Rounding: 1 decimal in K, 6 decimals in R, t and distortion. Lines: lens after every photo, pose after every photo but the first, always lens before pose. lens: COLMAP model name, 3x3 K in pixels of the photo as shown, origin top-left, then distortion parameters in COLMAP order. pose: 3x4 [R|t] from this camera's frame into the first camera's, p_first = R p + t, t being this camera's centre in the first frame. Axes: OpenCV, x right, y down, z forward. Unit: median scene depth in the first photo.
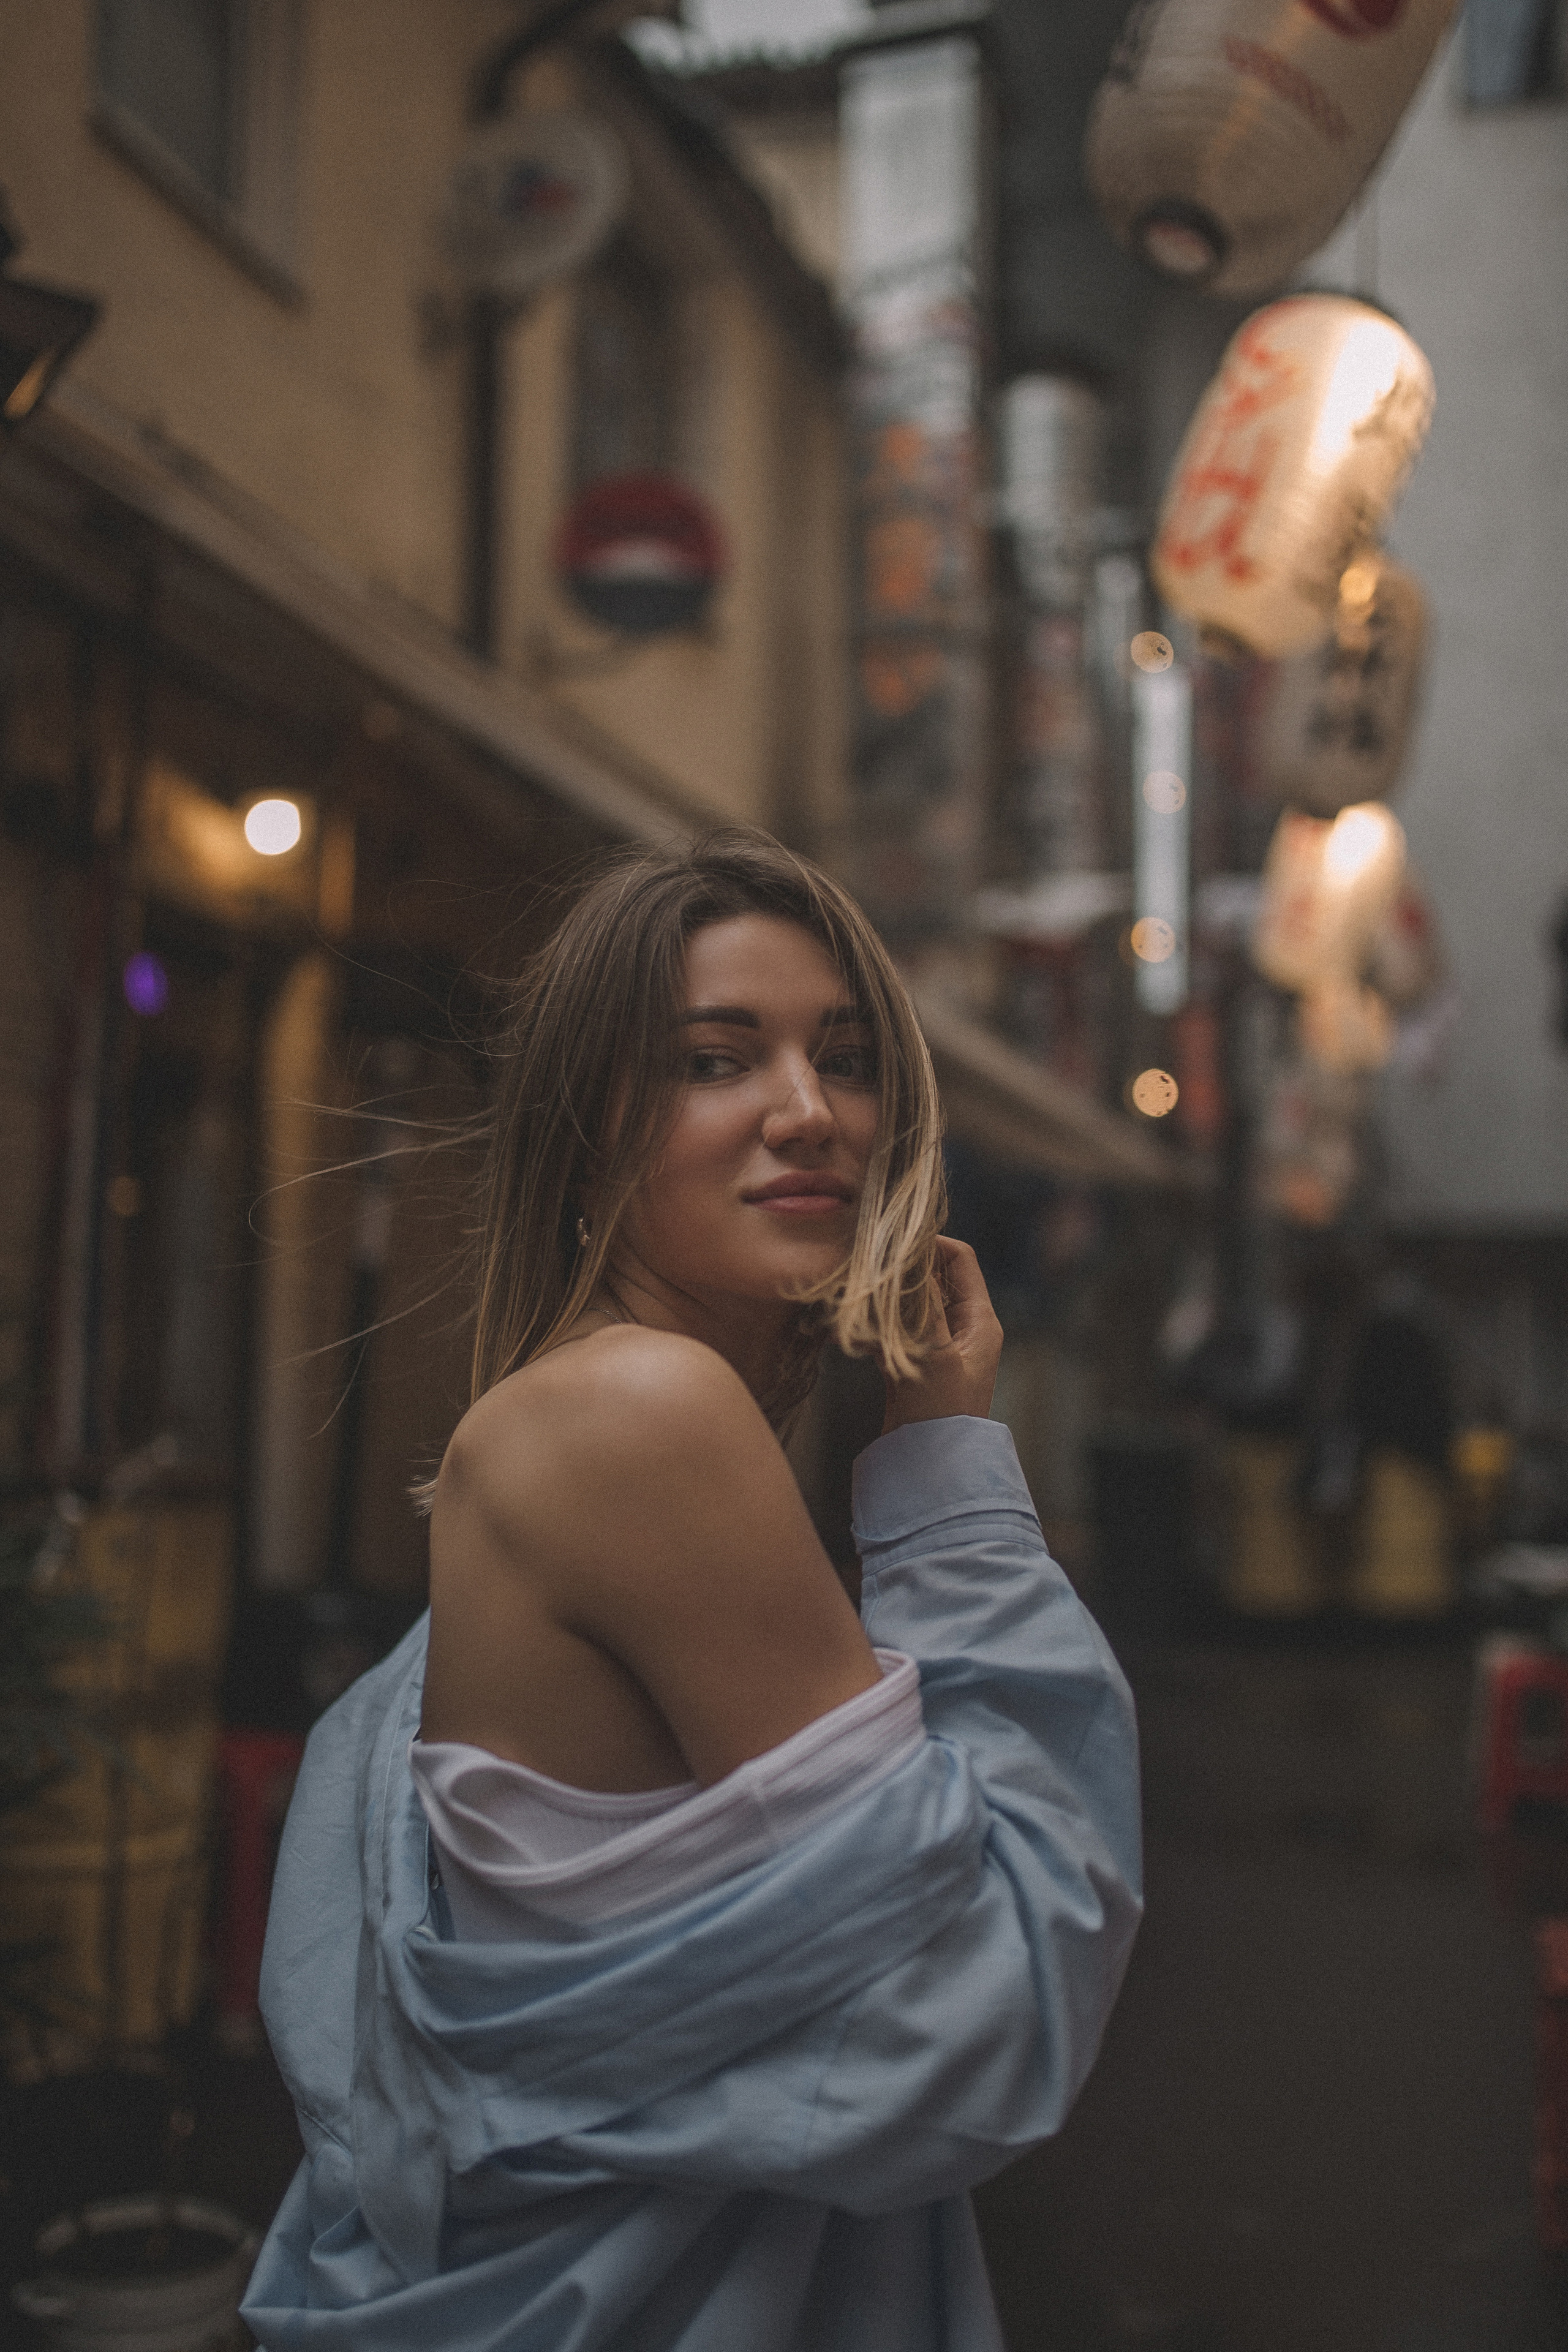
lens RADIAL K [[2451.6, 0, 868.4], [0, 2451.6, 1178.3], [0, 0, 1]] dist [-0.030698, -0.000022]
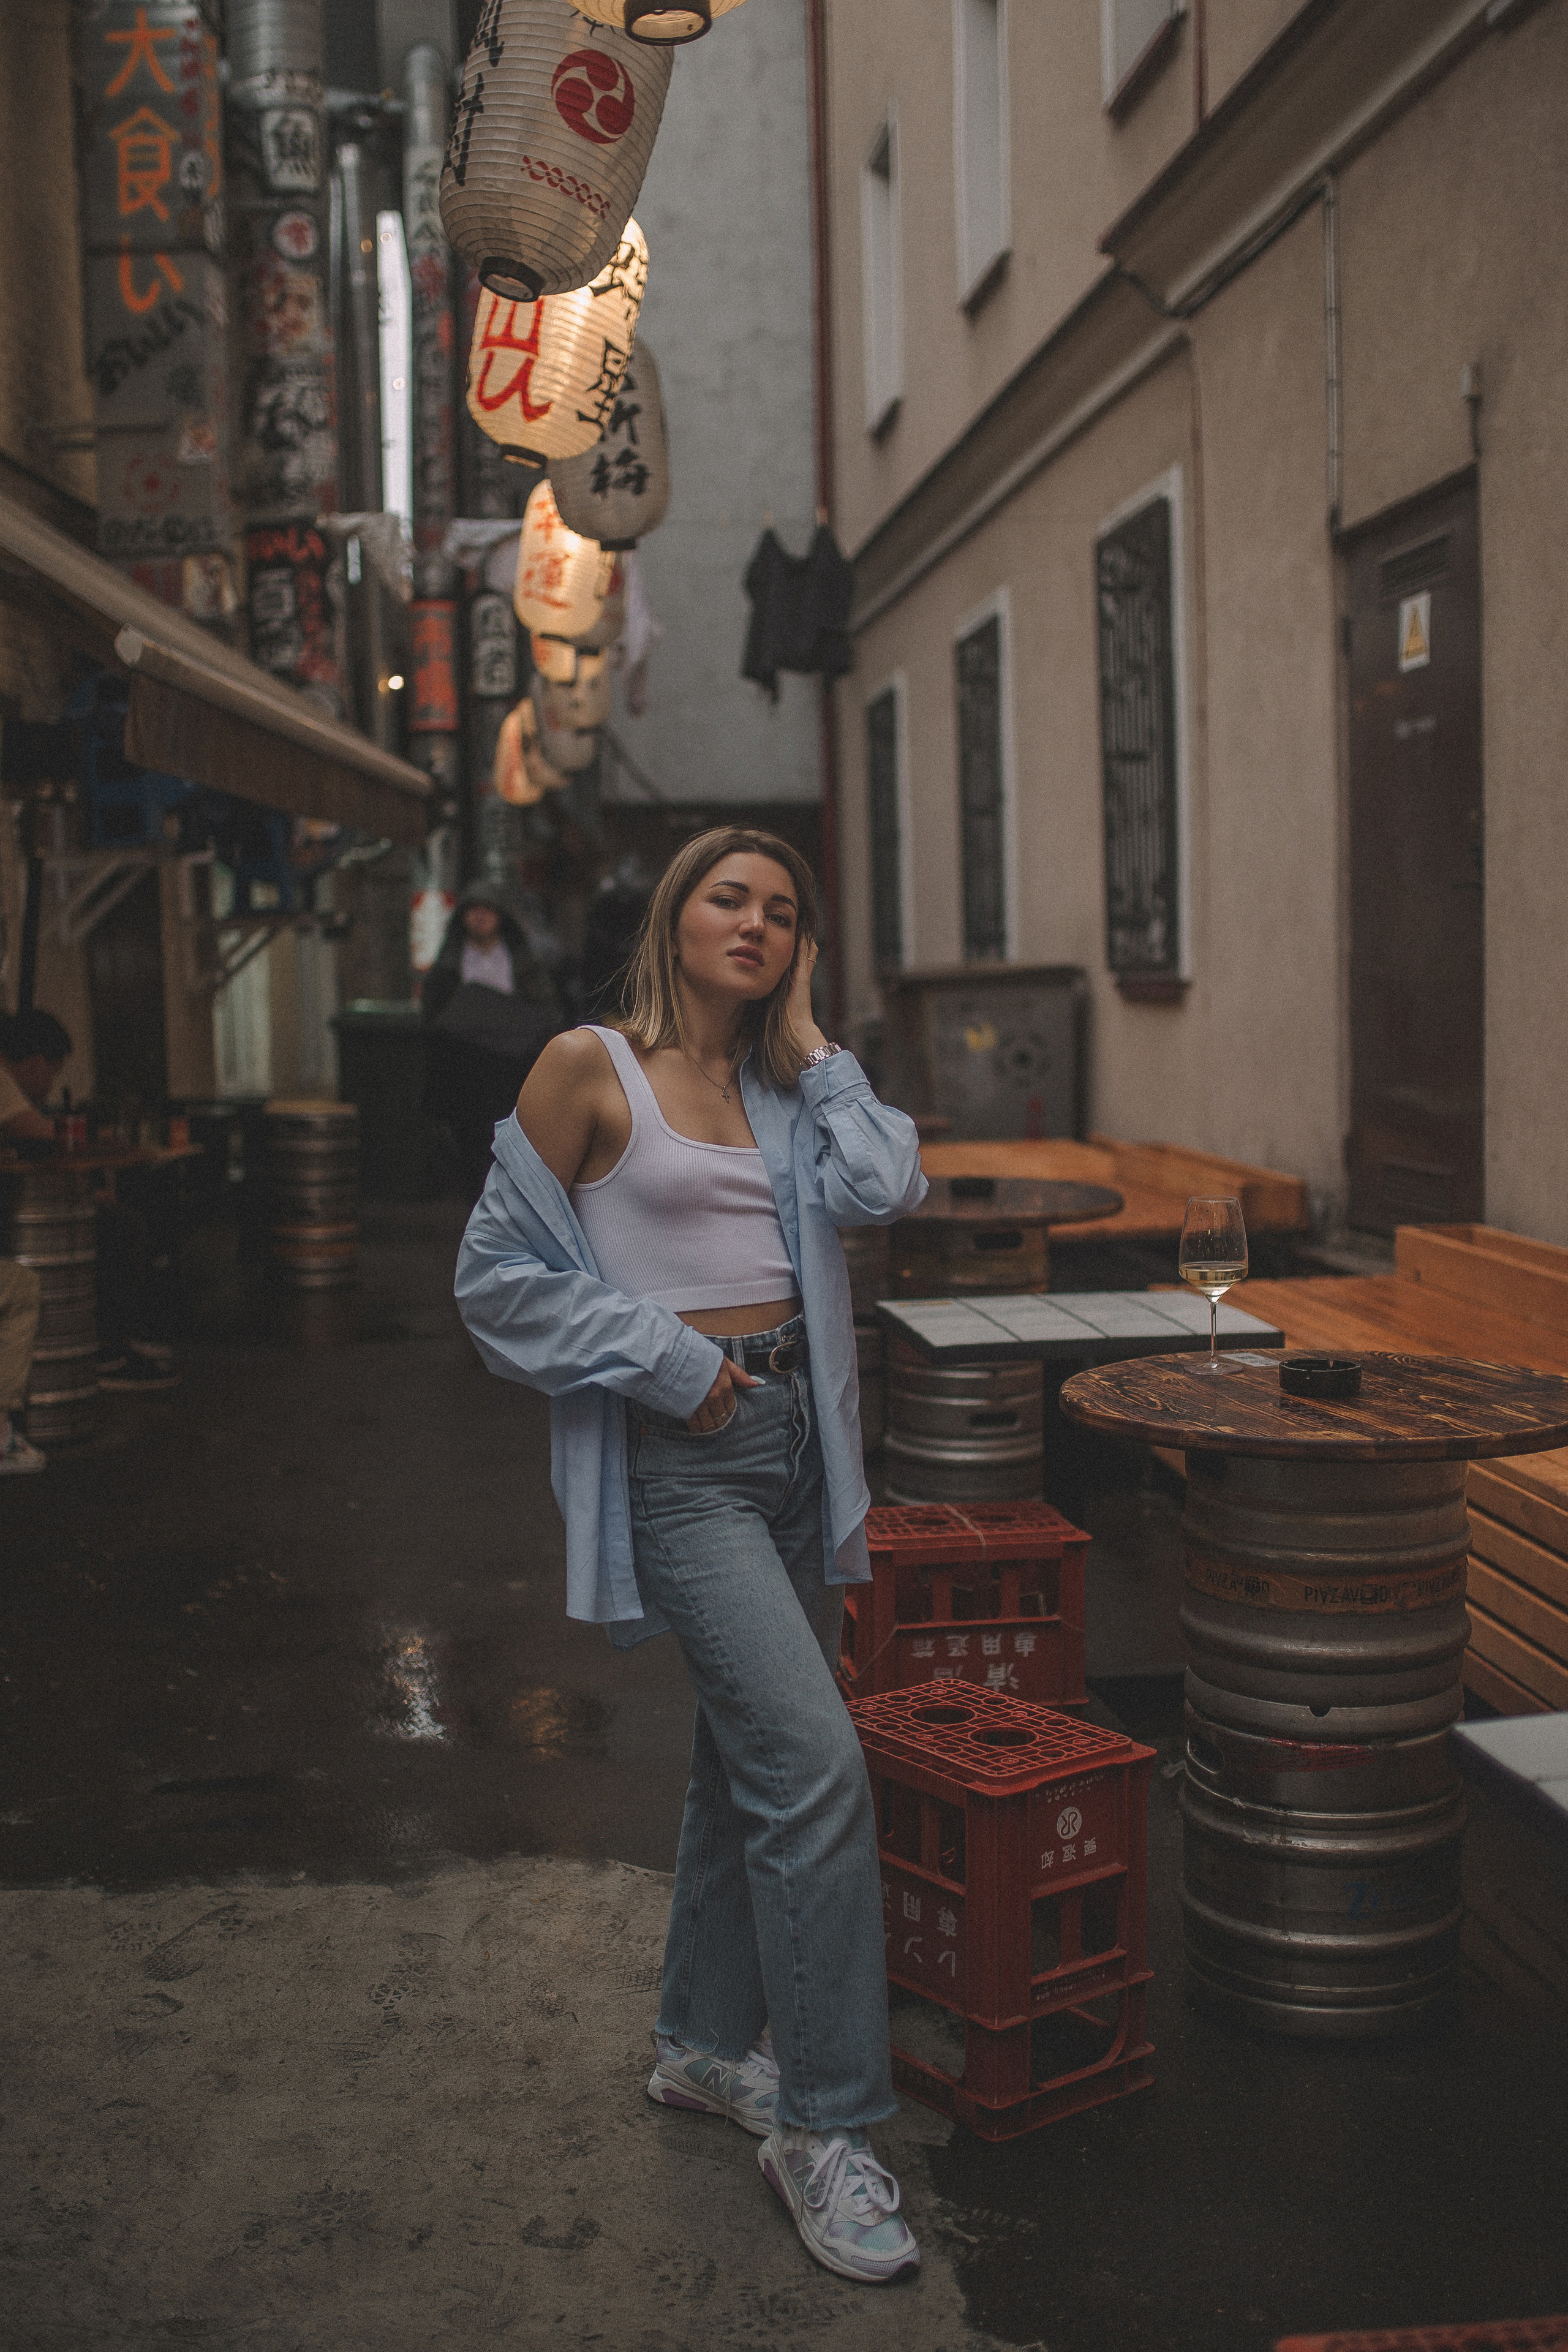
lens RADIAL K [[2451.6, 0, 868.4], [0, 2451.6, 1178.3], [0, 0, 1]] dist [-0.030698, -0.000022]
pose [[0.952310, -0.047686, 0.301381, -0.030169], [-0.004712, 0.985296, 0.170789, -0.016684], [-0.305094, -0.164064, 0.938083, -0.125025]]
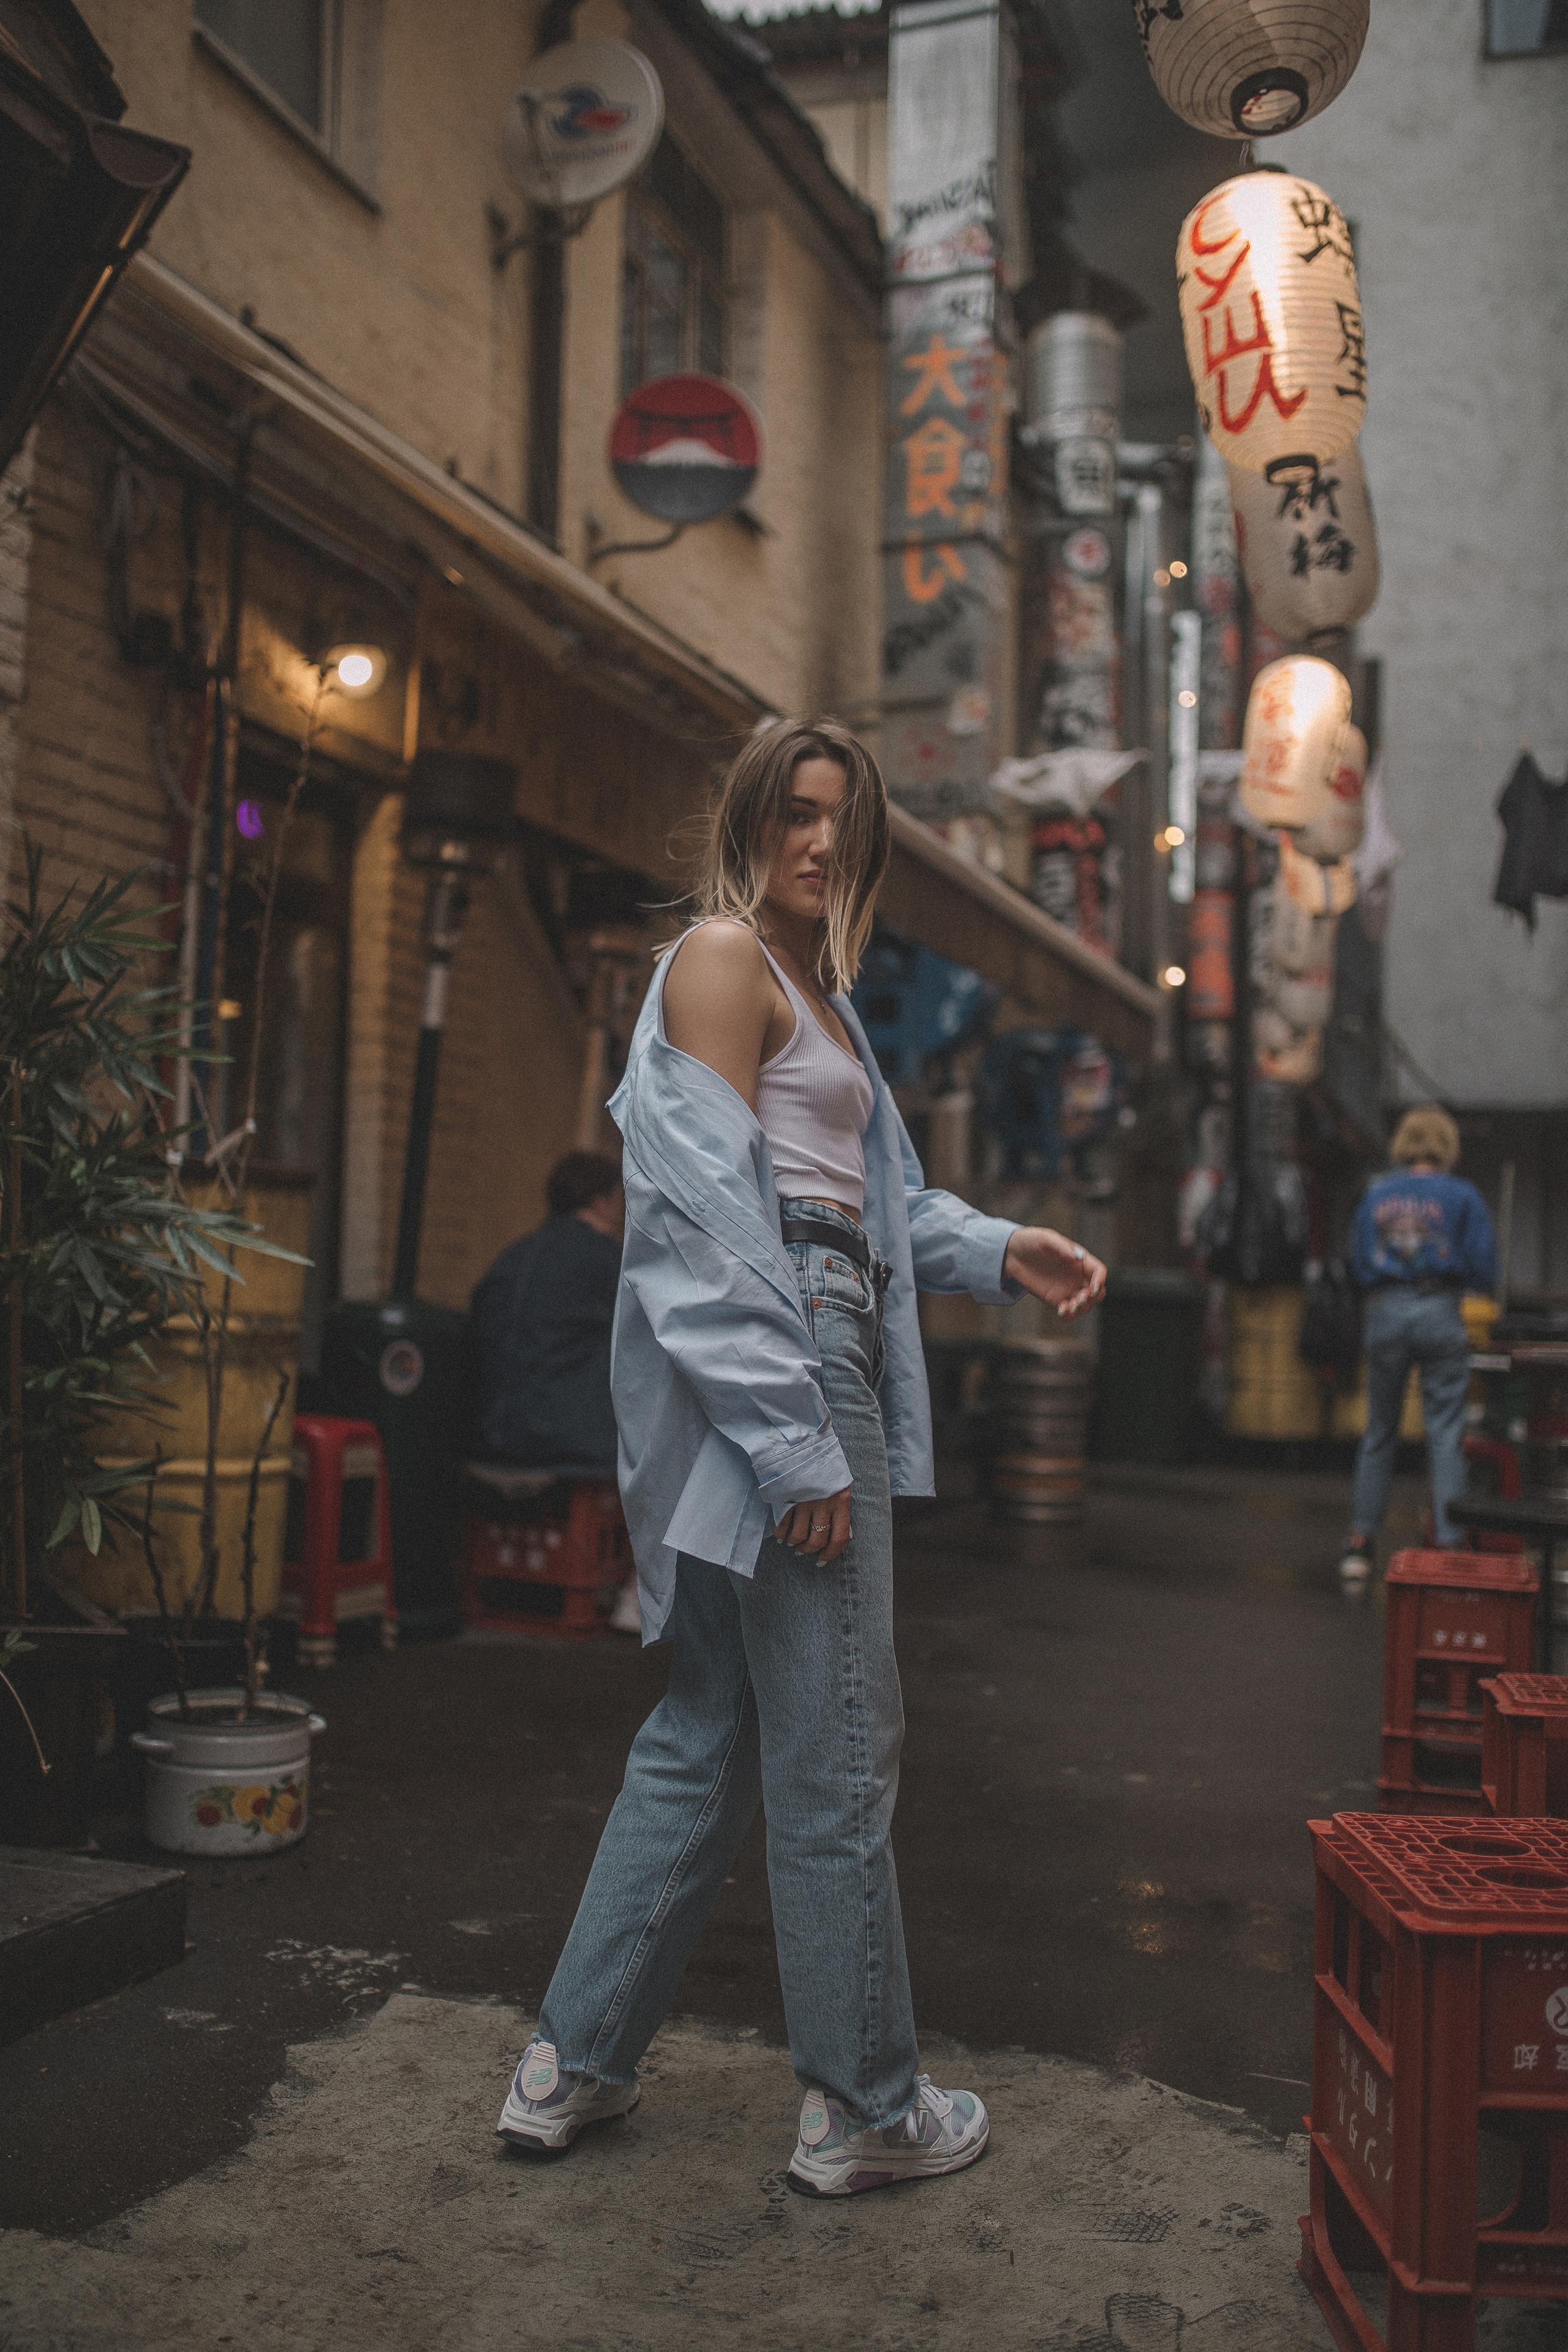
lens RADIAL K [[2311.6, 0, 780.6], [0, 2311.6, 1114.7], [0, 0, 1]] dist [-0.024297, 0.003312]
pose [[0.998092, 0.006652, -0.061388, 0.016134], [-0.006000, 0.999924, 0.010797, 0.037035], [0.061455, -0.010408, 0.998056, -0.047222]]
